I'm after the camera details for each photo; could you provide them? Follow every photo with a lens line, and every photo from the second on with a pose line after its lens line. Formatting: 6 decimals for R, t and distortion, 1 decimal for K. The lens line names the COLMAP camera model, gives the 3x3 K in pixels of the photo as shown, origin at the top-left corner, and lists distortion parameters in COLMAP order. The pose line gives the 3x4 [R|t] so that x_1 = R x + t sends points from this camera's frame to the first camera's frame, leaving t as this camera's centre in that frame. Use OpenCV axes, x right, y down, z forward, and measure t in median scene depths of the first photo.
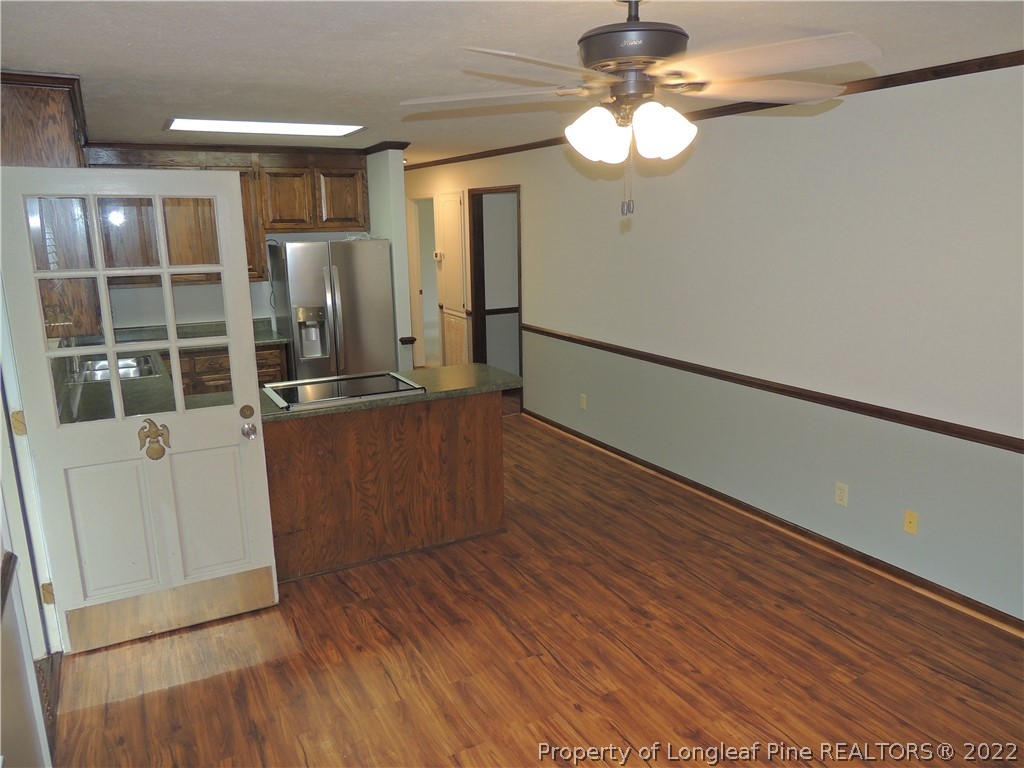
lens RADIAL K [[726.0, 0, 515.0], [0, 726.0, 380.2], [0, 0, 1]] dist [-0.012639, 0.000800]
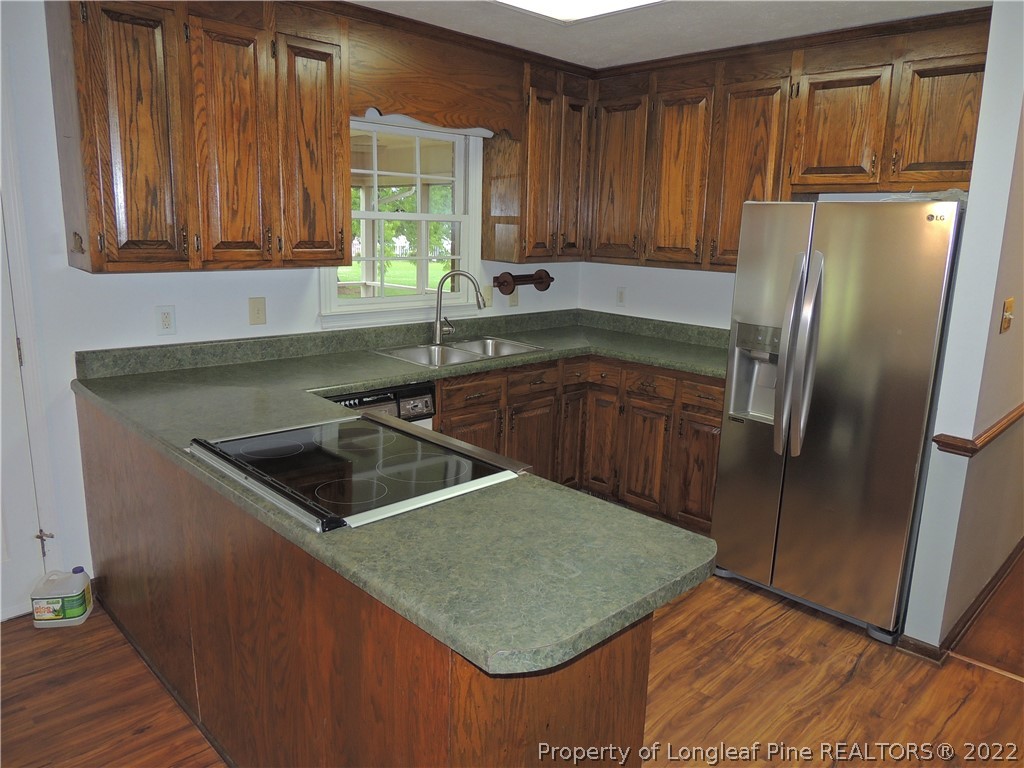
lens RADIAL K [[726.0, 0, 515.0], [0, 726.0, 380.2], [0, 0, 1]] dist [-0.012639, 0.000800]
pose [[0.270538, 0.212552, -0.938952, 0.165324], [-0.242211, 0.958977, 0.147297, -0.089552], [0.931742, 0.187575, 0.310922, 0.631479]]
